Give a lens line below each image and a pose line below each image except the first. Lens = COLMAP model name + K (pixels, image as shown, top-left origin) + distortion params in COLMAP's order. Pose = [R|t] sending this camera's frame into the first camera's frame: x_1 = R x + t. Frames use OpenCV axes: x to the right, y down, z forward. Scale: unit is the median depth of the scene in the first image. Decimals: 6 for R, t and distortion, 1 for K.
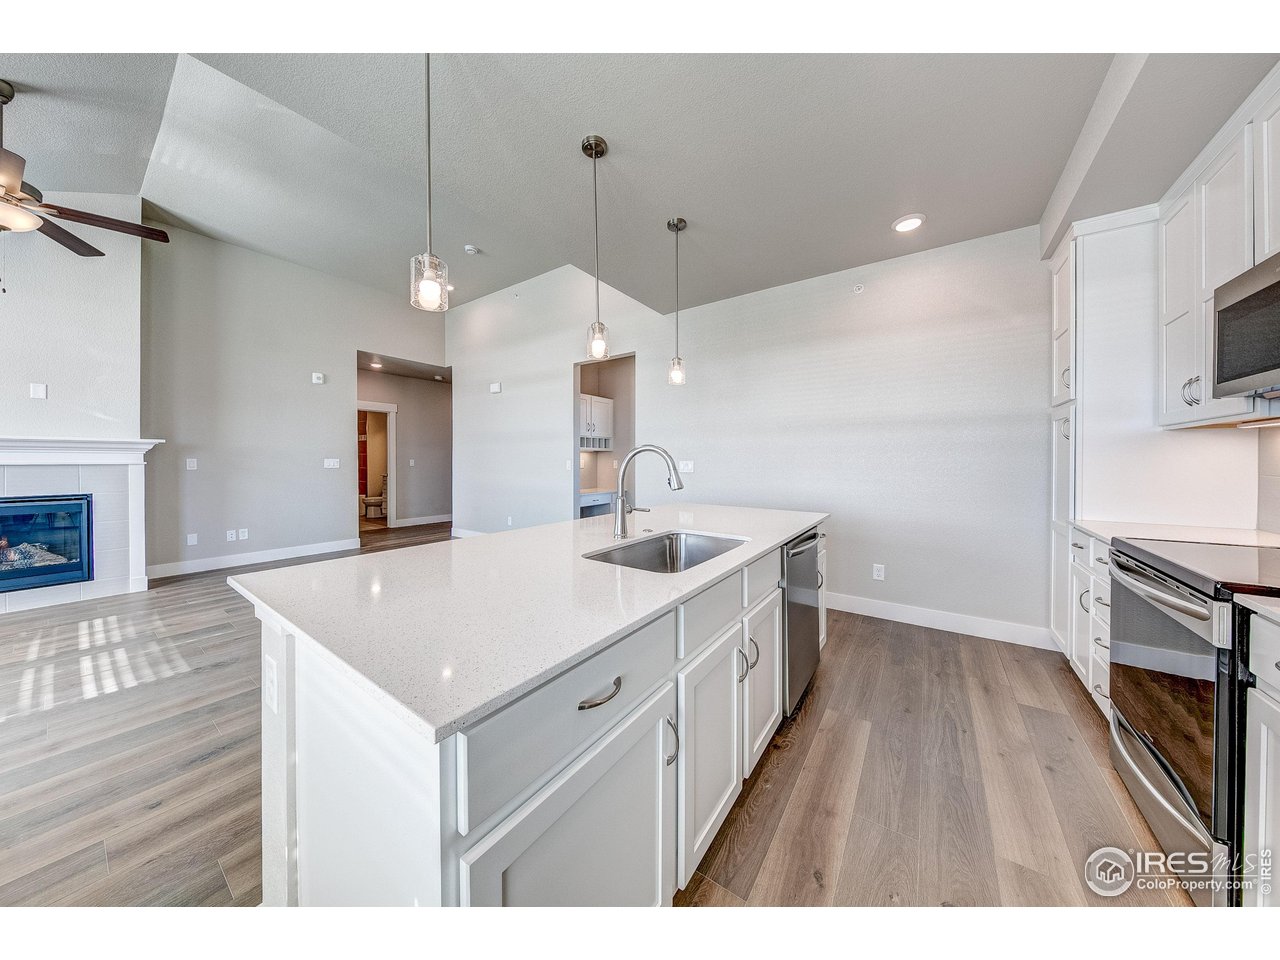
lens RADIAL K [[406.0, 0, 637.8], [0, 406.0, 473.1], [0, 0, 1]] dist [0.009348, -0.003874]
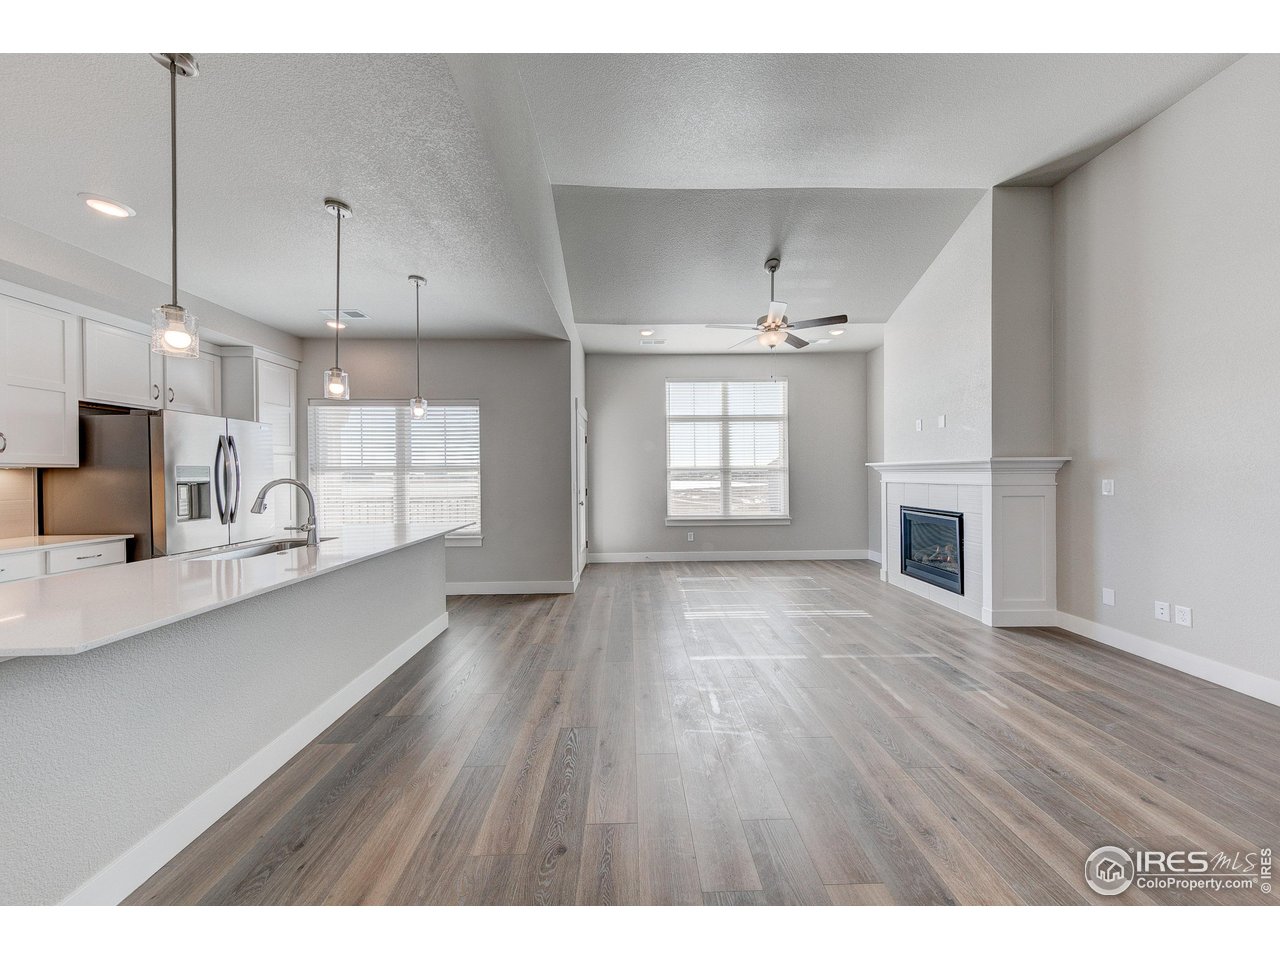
lens RADIAL K [[406.0, 0, 637.8], [0, 406.0, 473.1], [0, 0, 1]] dist [0.009348, -0.003874]
pose [[-0.802221, 0.003158, -0.597019, -0.049881], [-0.010807, 0.999745, 0.019810, -0.058115], [0.596930, 0.022344, -0.801982, 1.248276]]
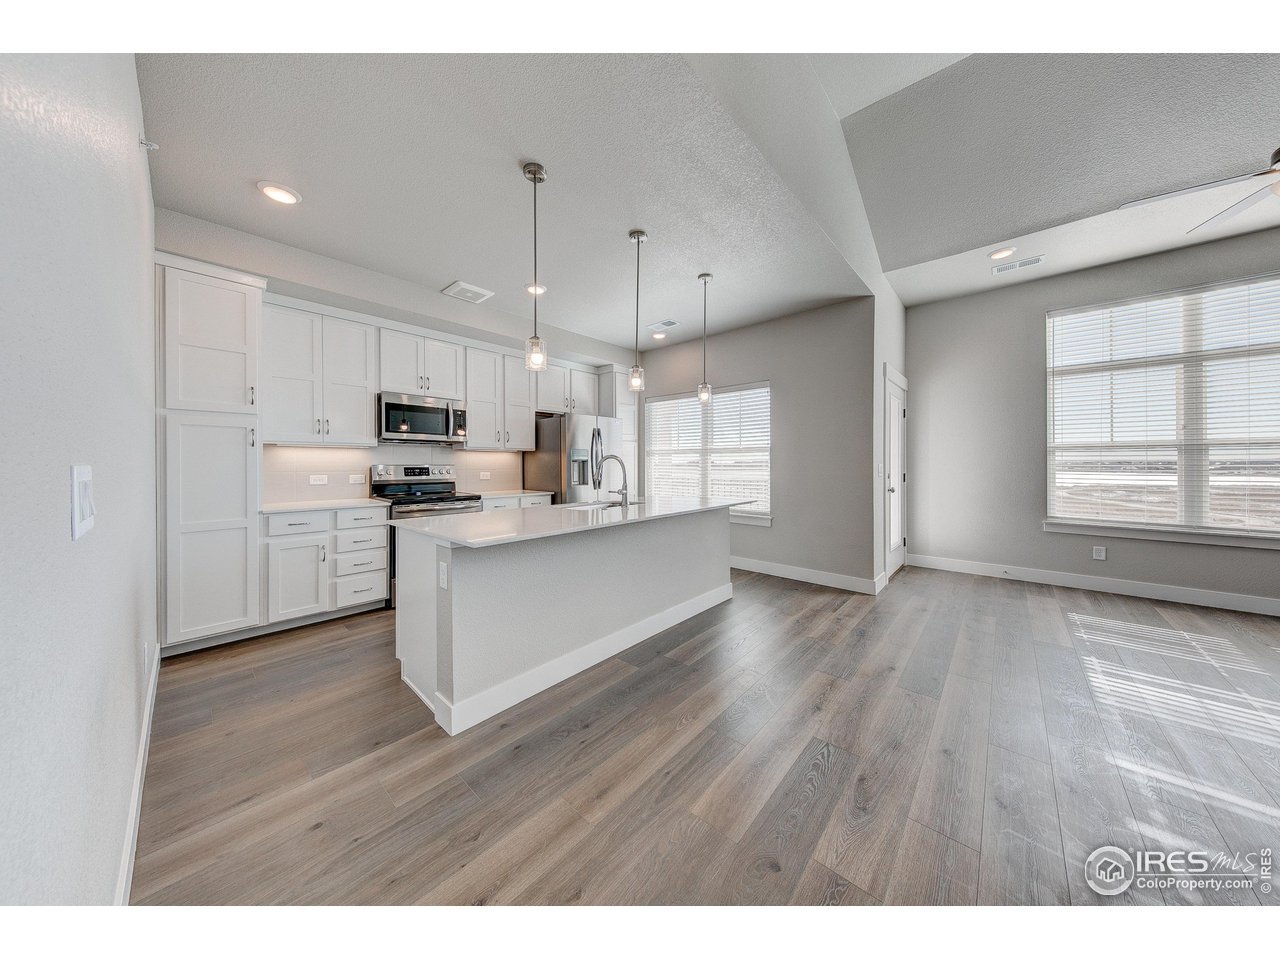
lens RADIAL K [[404.9, 0, 638.5], [0, 404.9, 462.0], [0, 0, 1]] dist [0.009035, -0.000164]
pose [[-0.993089, 0.000900, 0.117360, -0.142582], [0.003941, 0.999662, 0.025685, -0.038084], [-0.117297, 0.025970, -0.992757, 1.243533]]
